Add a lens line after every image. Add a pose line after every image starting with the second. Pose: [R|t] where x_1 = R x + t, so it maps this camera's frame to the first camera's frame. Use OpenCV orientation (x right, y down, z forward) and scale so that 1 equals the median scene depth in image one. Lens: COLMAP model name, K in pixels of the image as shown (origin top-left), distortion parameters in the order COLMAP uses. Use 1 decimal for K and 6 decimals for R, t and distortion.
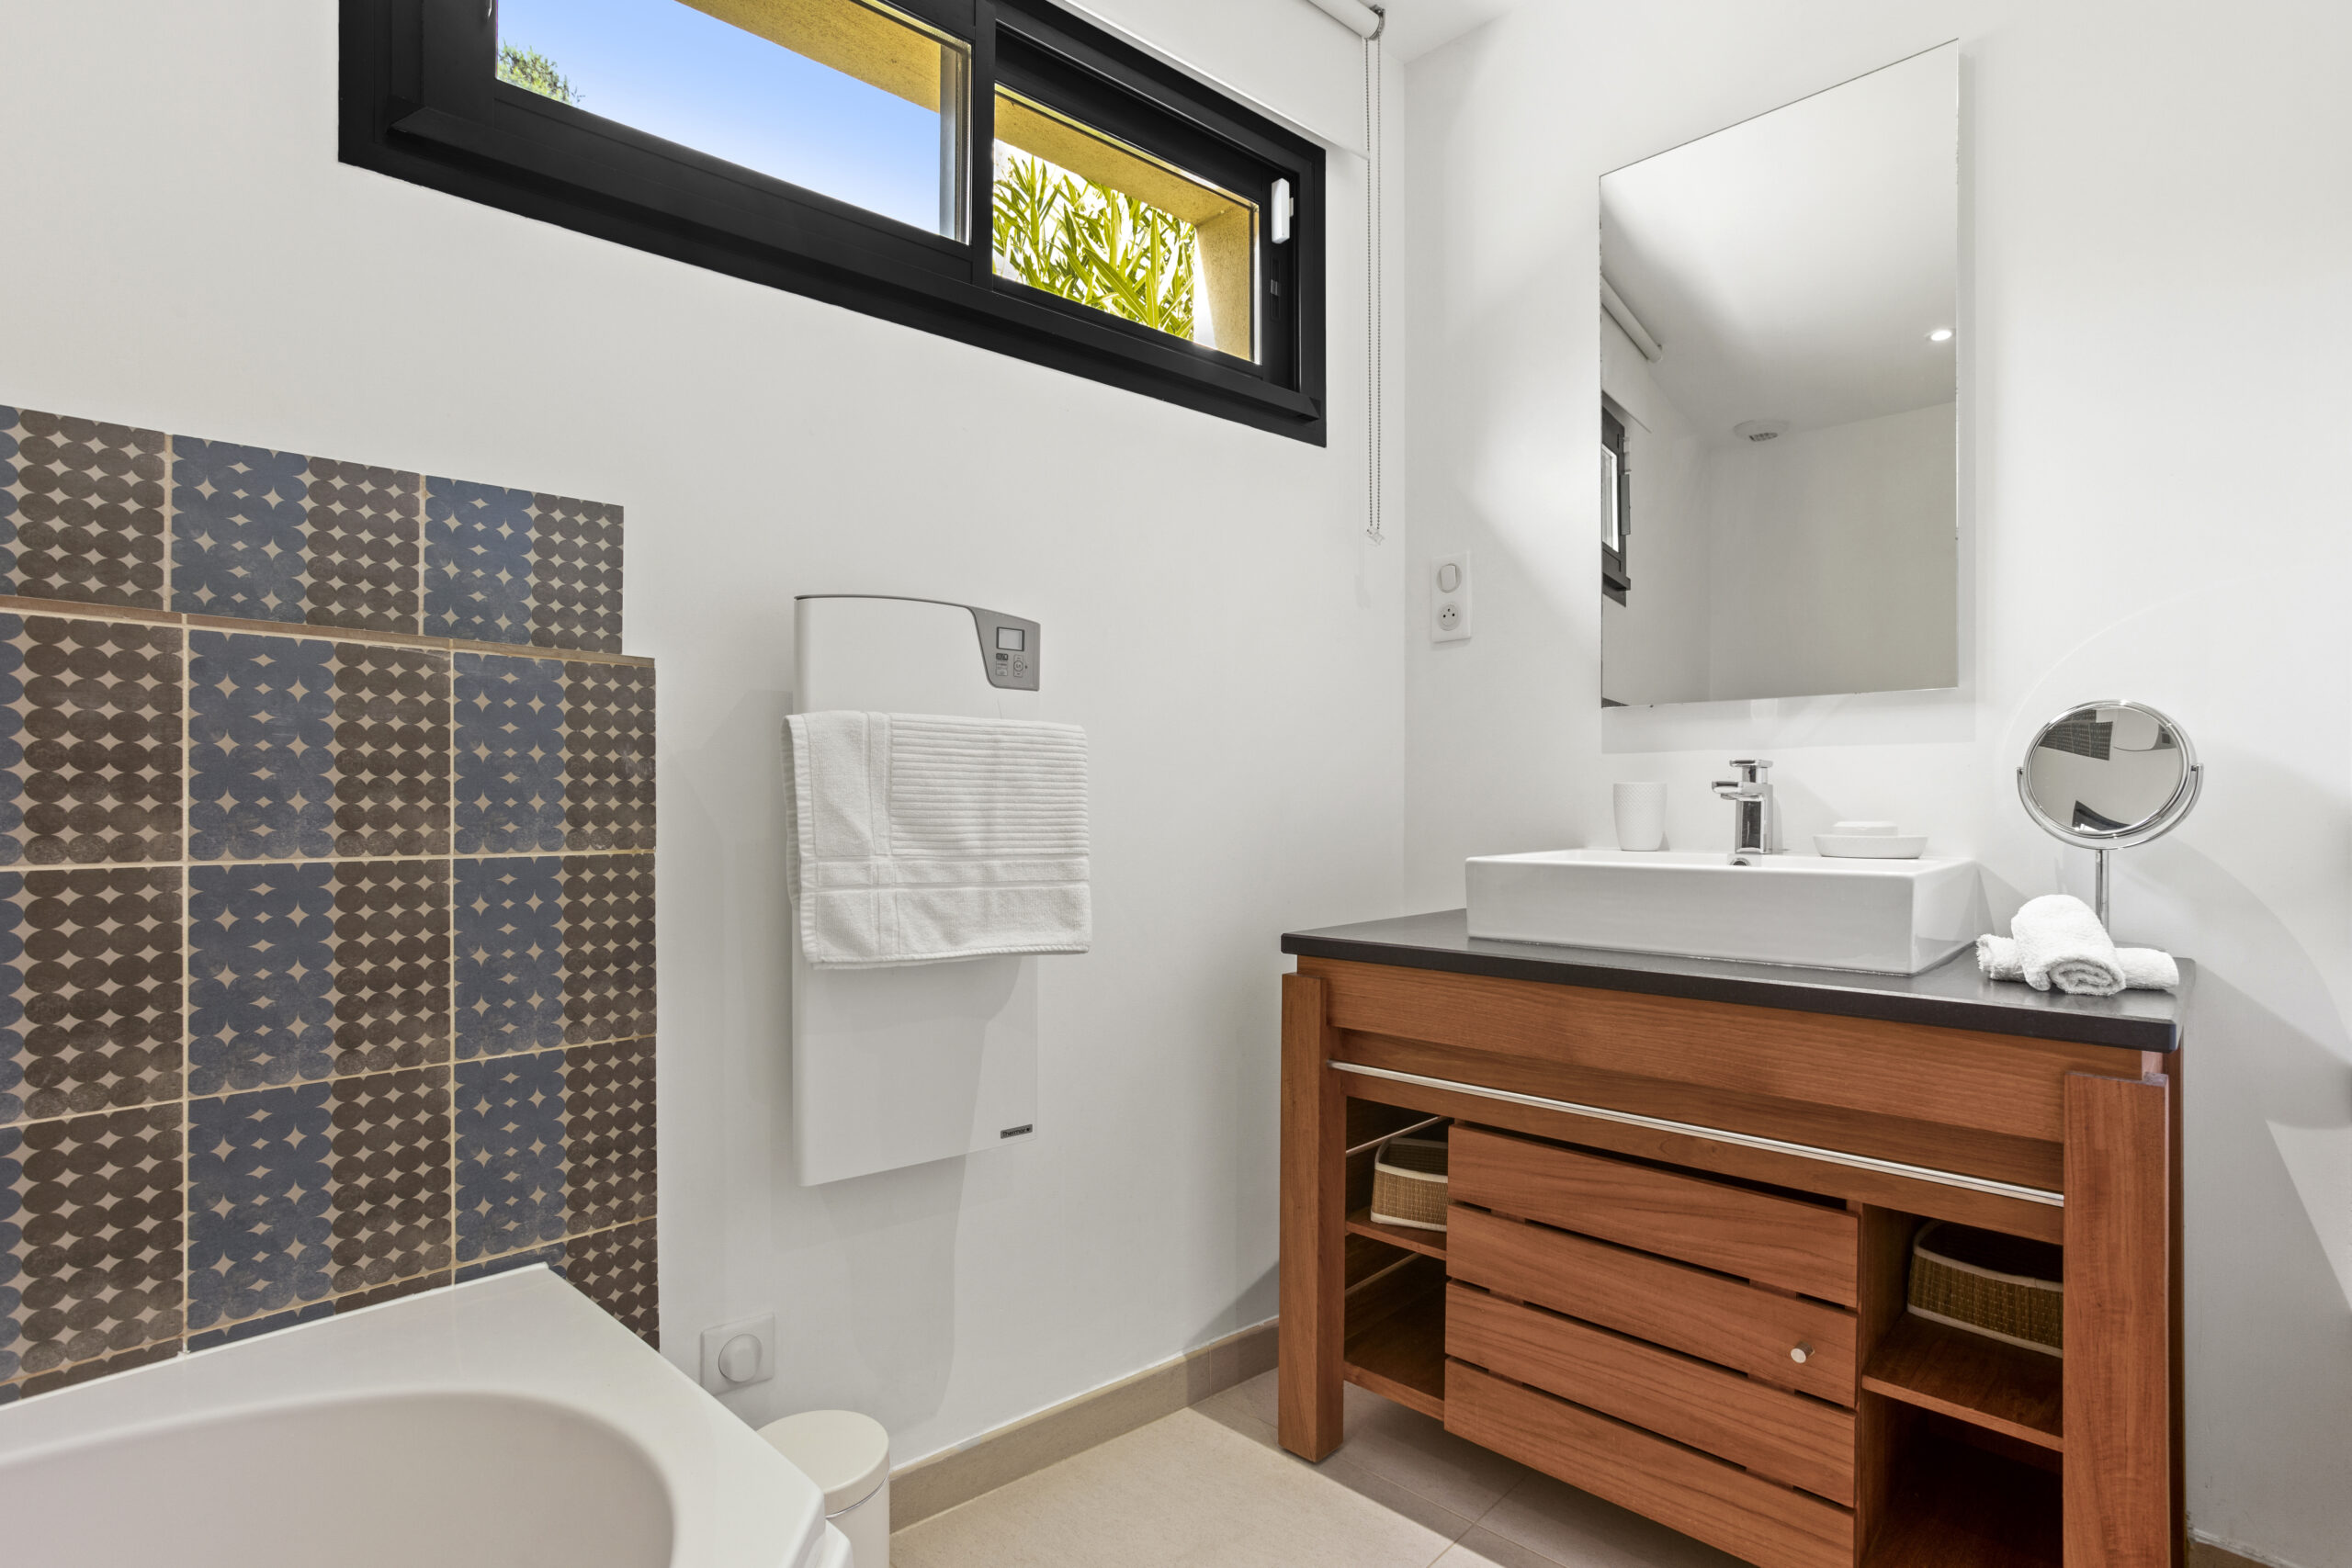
lens RADIAL K [[1149.4, 0, 1176.0], [0, 1149.4, 784.0], [0, 0, 1]] dist [-0.052430, 0.027781]
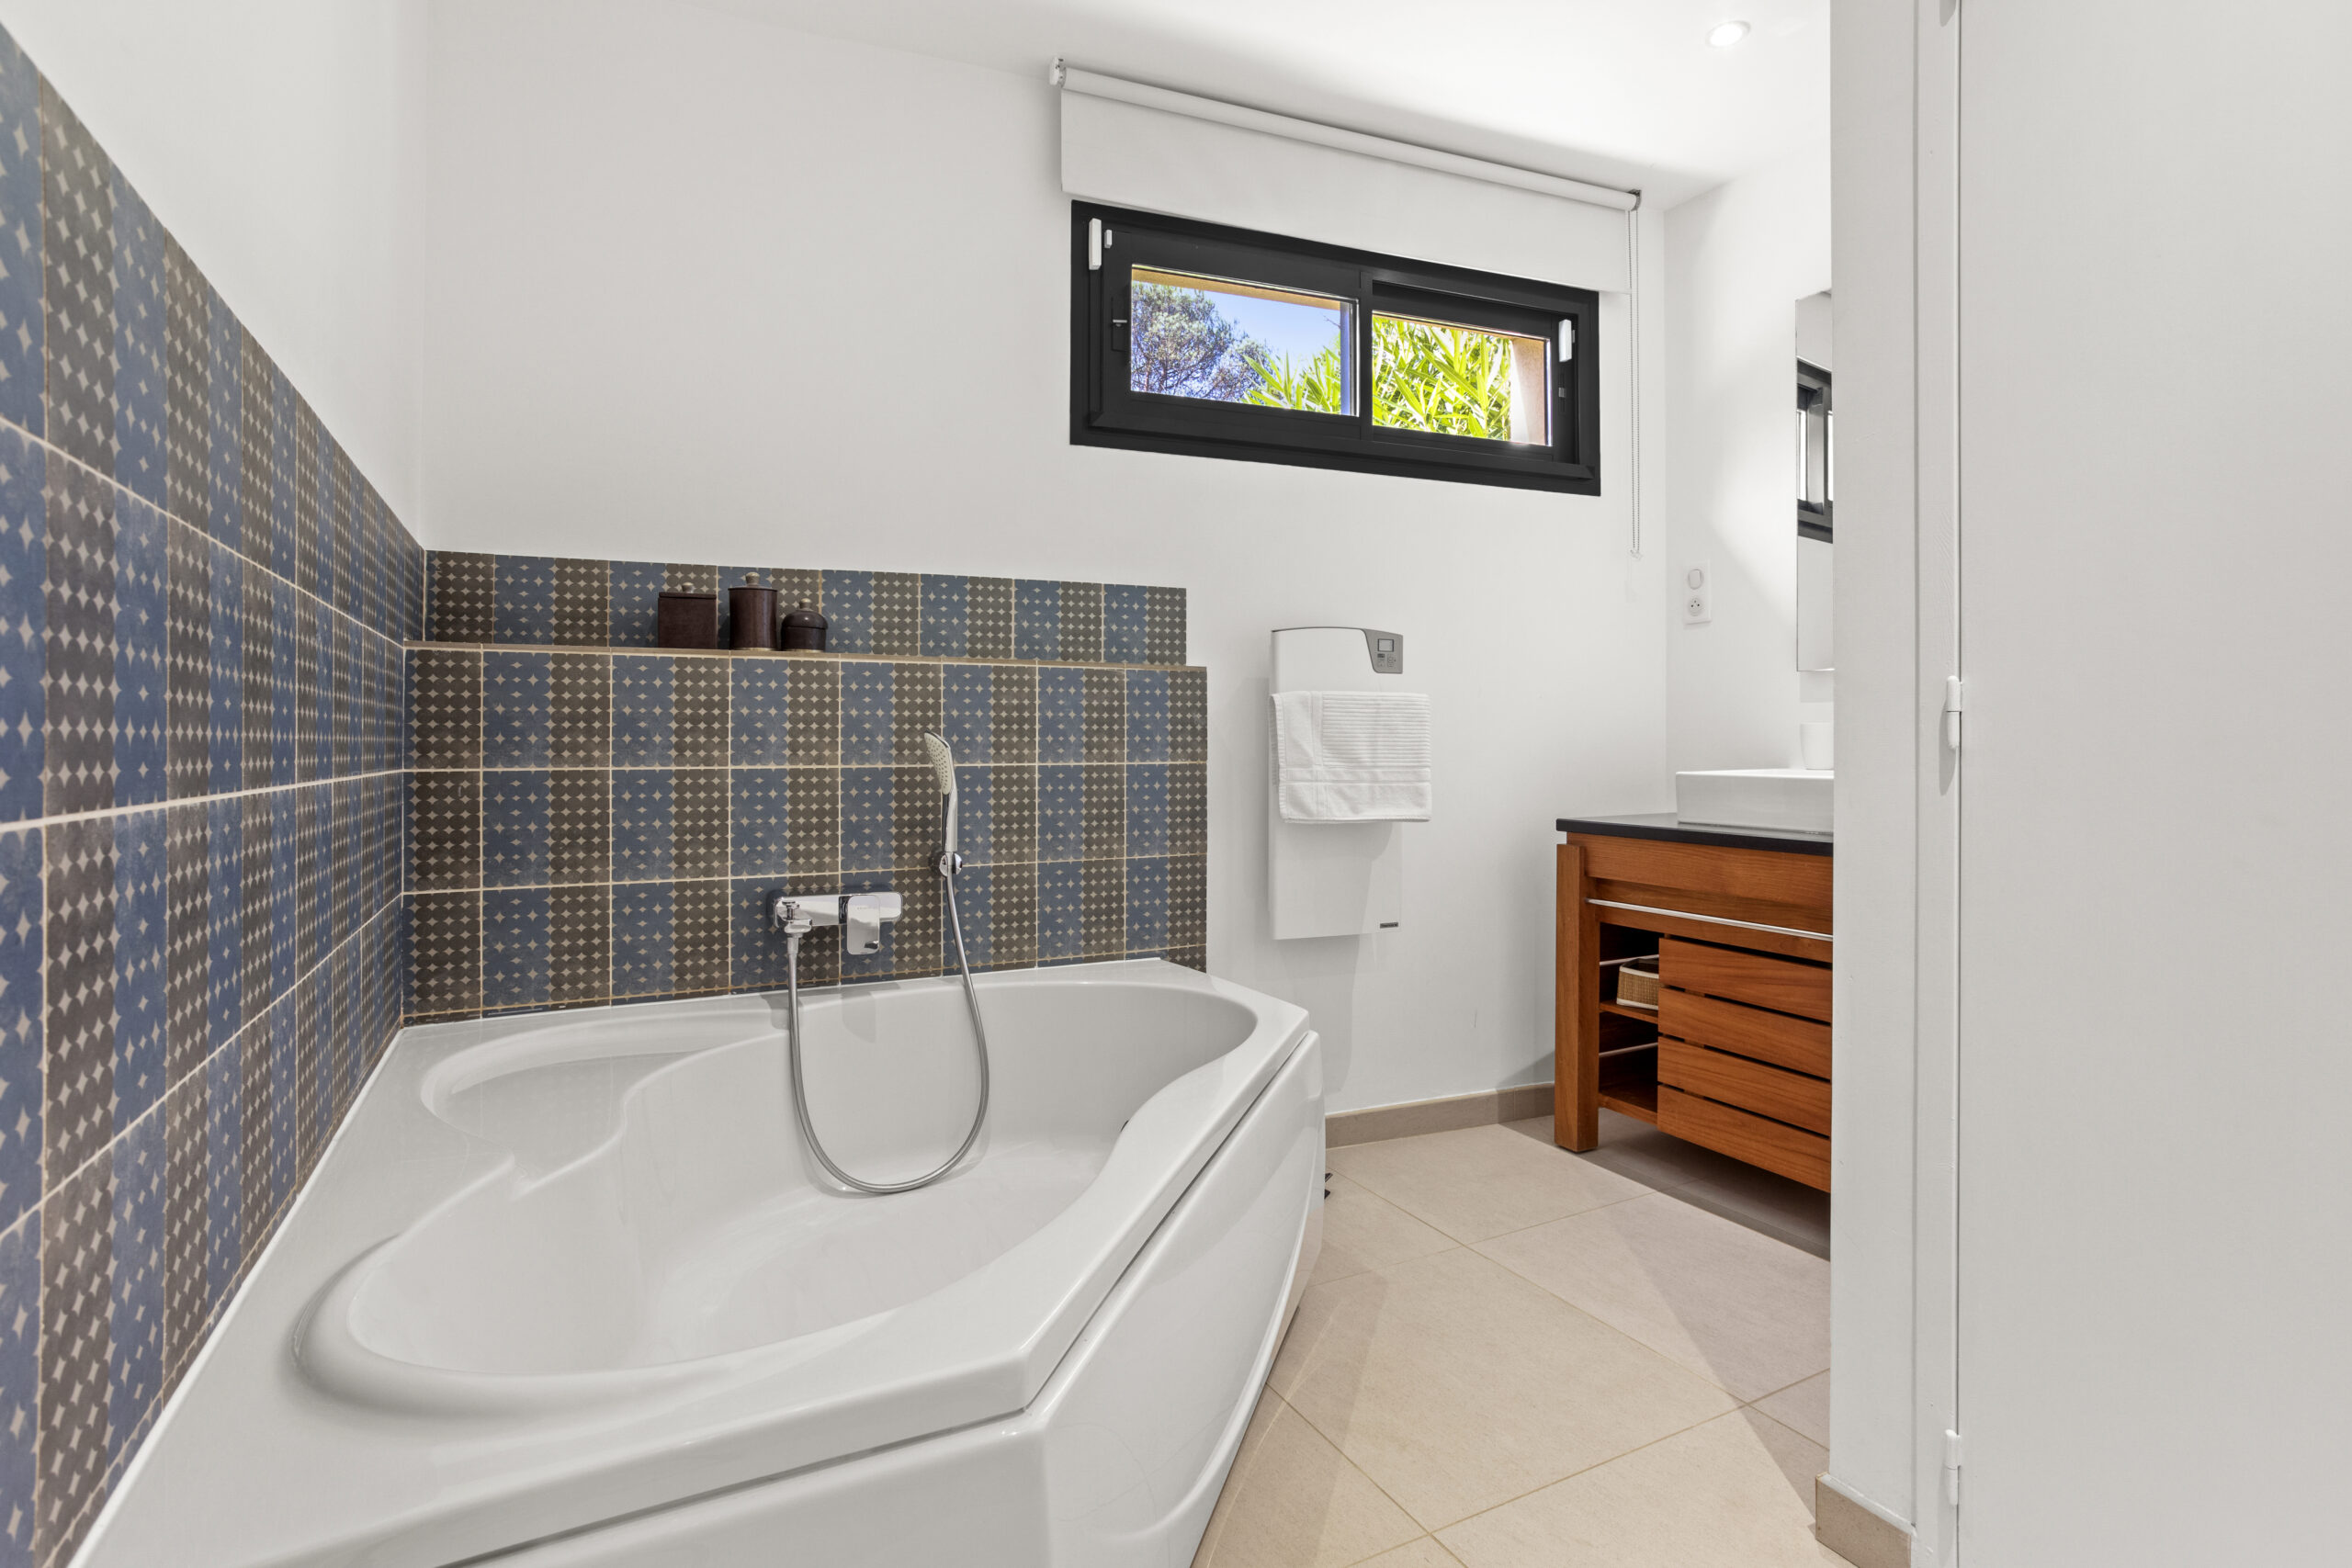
lens RADIAL K [[1175.5, 0, 1110.7], [0, 1175.5, 759.4], [0, 0, 1]] dist [-0.058962, 0.020392]
pose [[0.930393, 0.003753, -0.366545, 0.133879], [0.009122, 0.999401, 0.033386, -0.015663], [0.366451, -0.034405, 0.929801, -0.910182]]
